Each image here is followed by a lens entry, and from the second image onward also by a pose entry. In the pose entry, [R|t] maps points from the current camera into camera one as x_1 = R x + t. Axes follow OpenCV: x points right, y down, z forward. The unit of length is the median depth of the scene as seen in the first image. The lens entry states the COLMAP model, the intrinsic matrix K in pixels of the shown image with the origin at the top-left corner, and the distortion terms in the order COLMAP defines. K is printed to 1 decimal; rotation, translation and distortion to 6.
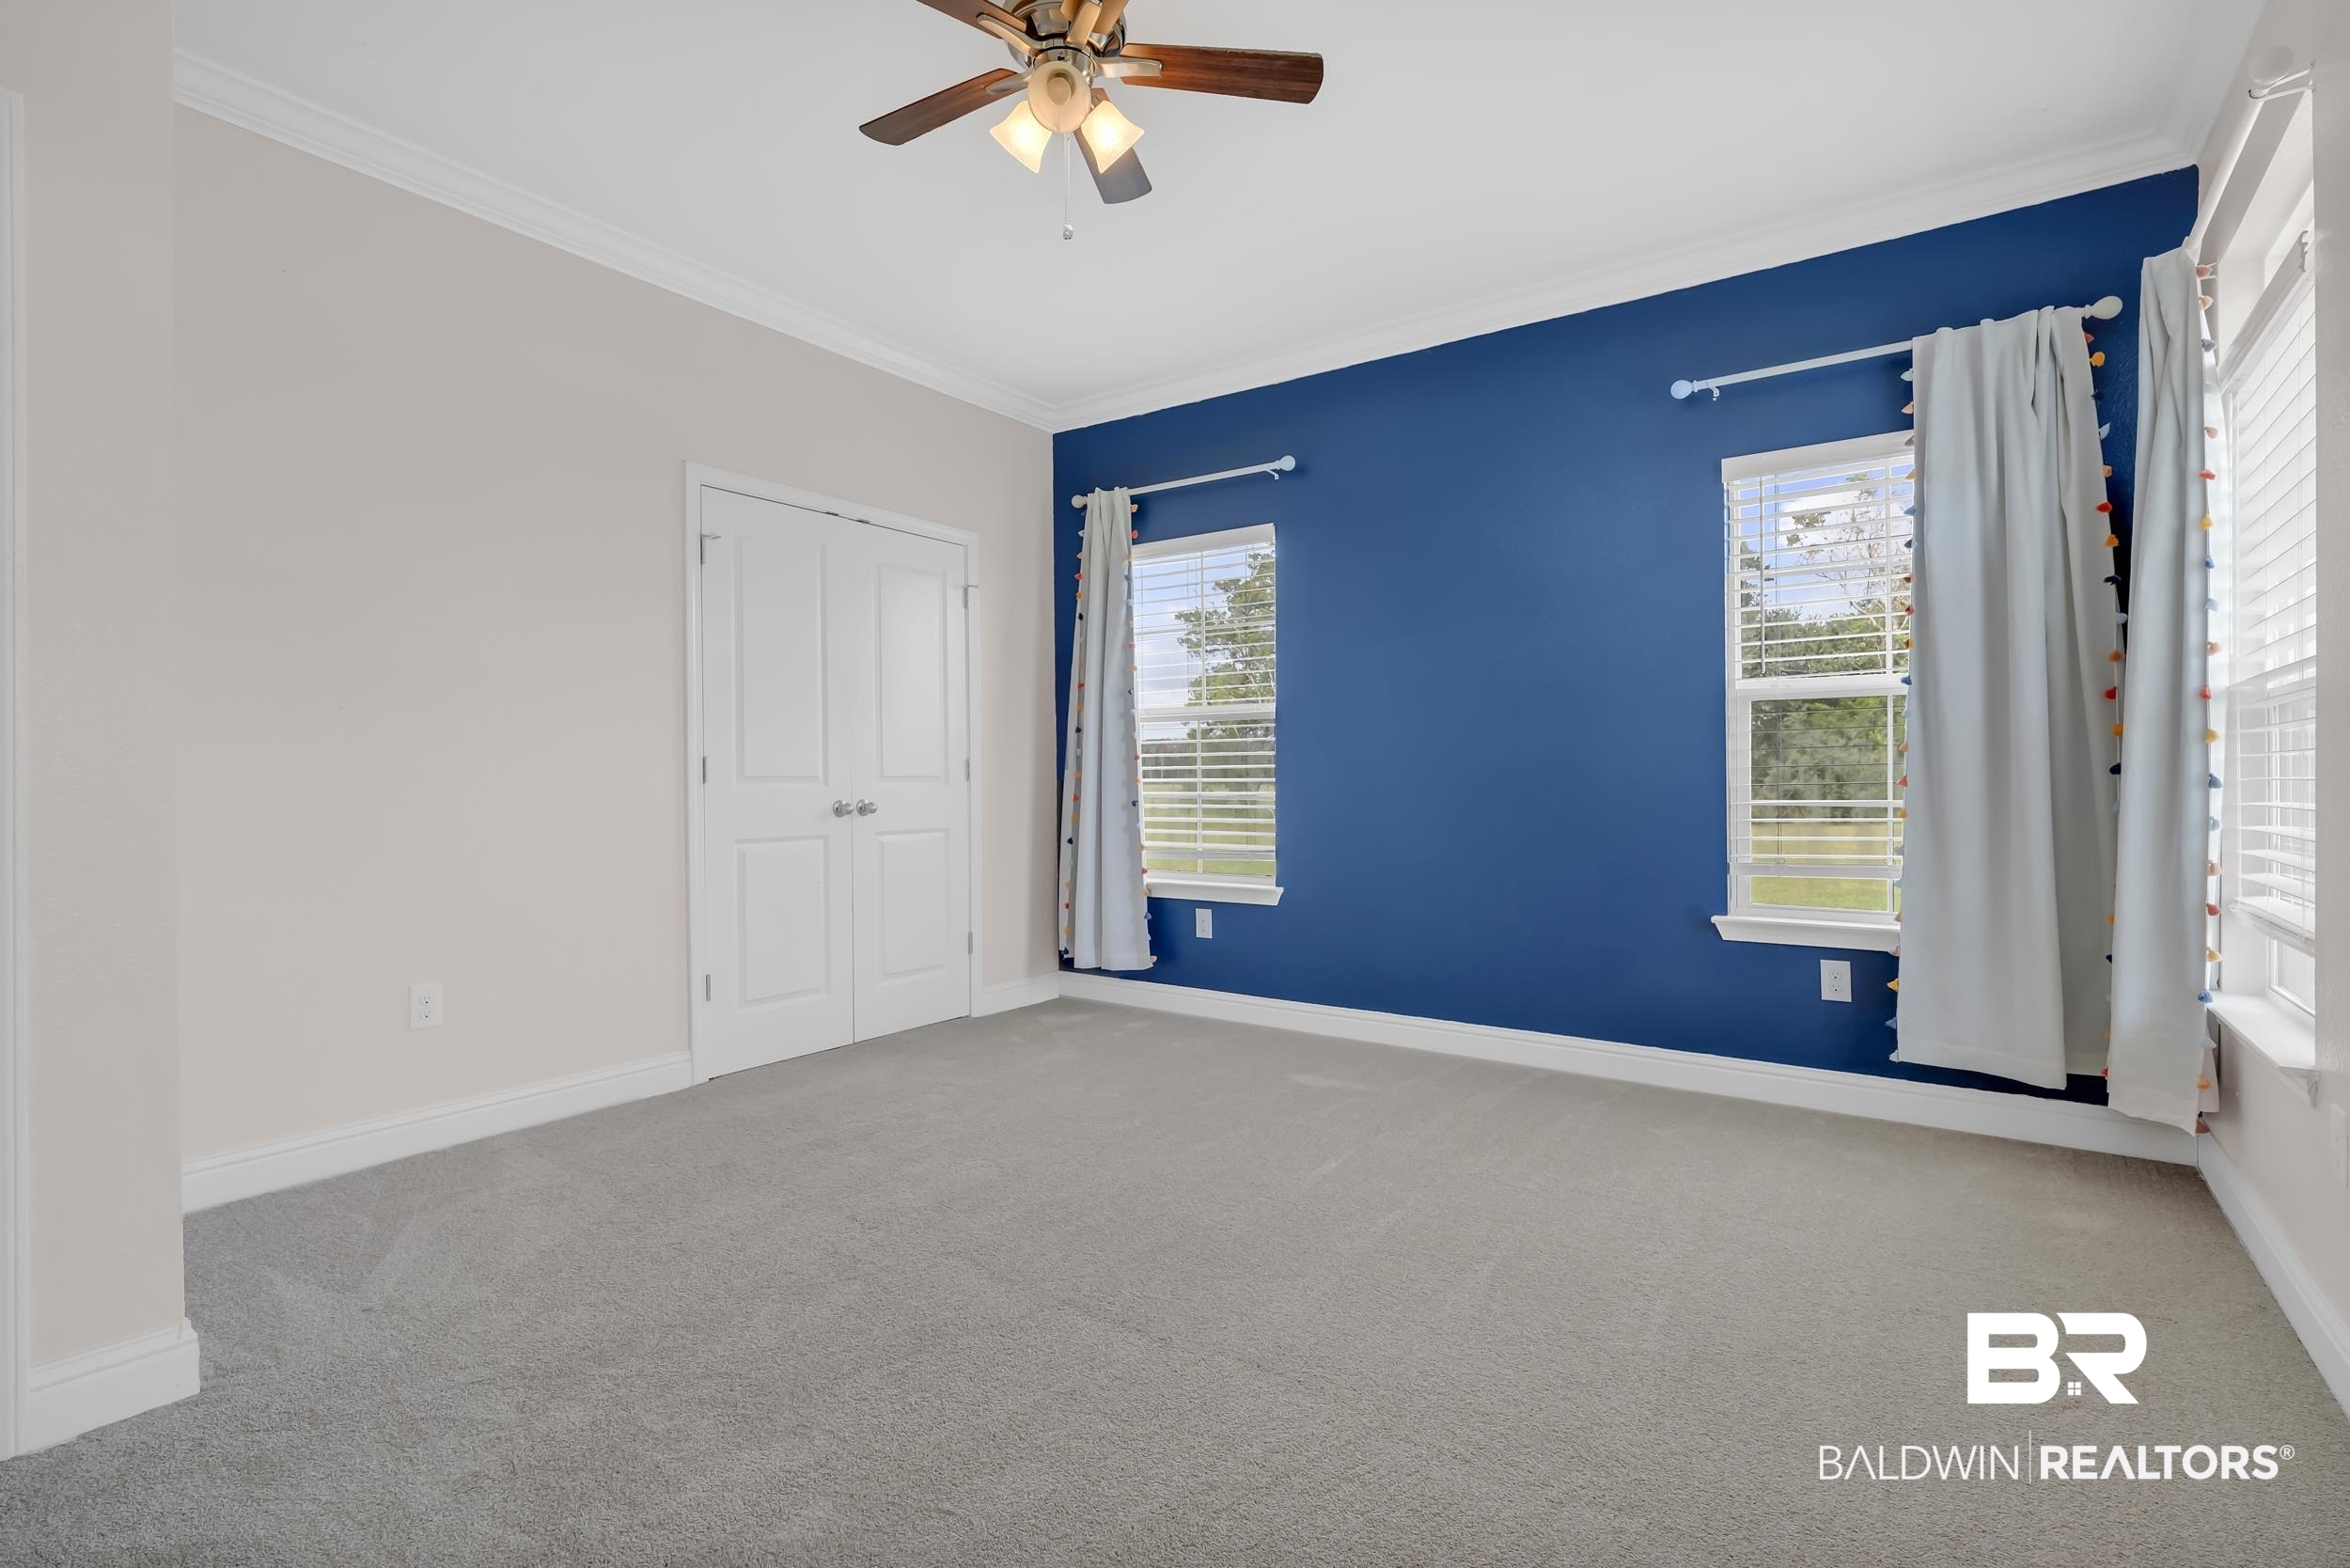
lens RADIAL K [[1082.2, 0, 1170.4], [0, 1082.2, 772.3], [0, 0, 1]] dist [-0.000635, 0.000650]
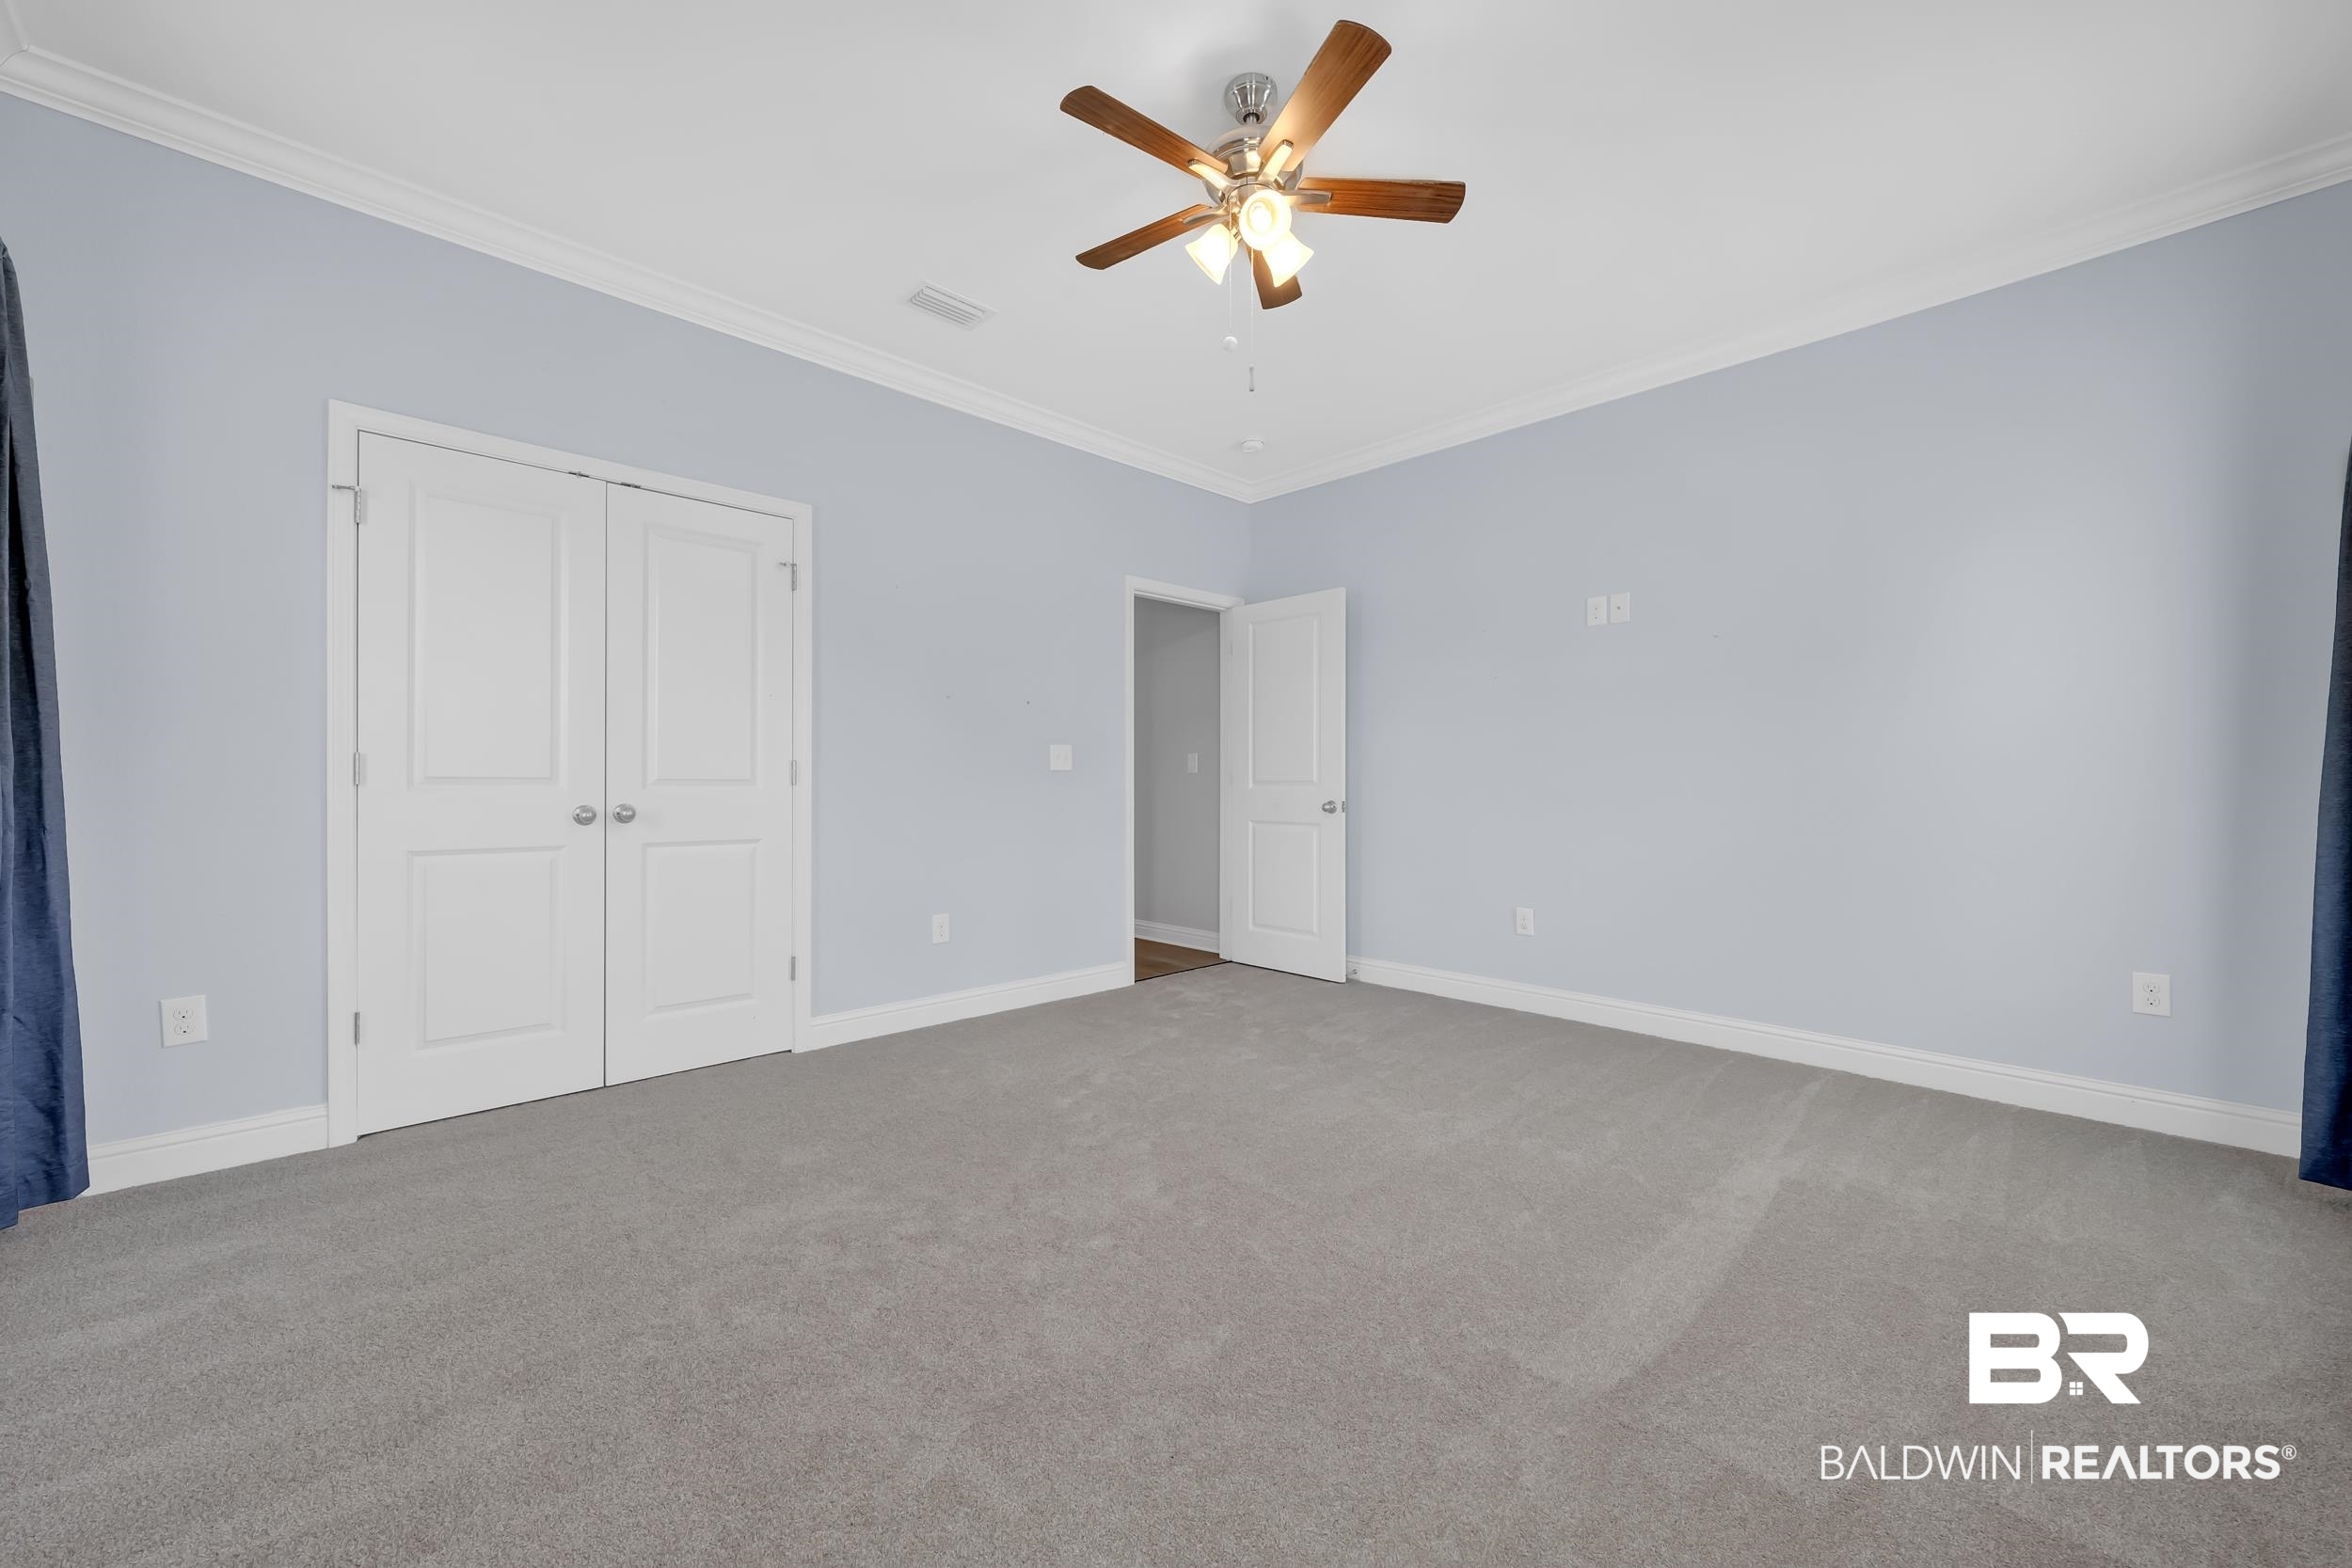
lens RADIAL K [[886.2, 0, 1178.8], [0, 886.2, 795.2], [0, 0, 1]] dist [0.002010, 0.000023]
pose [[0.983404, 0.007879, -0.181257, 0.261399], [-0.005288, 0.999877, 0.014774, 0.003836], [0.181351, -0.013570, 0.983325, 0.351290]]
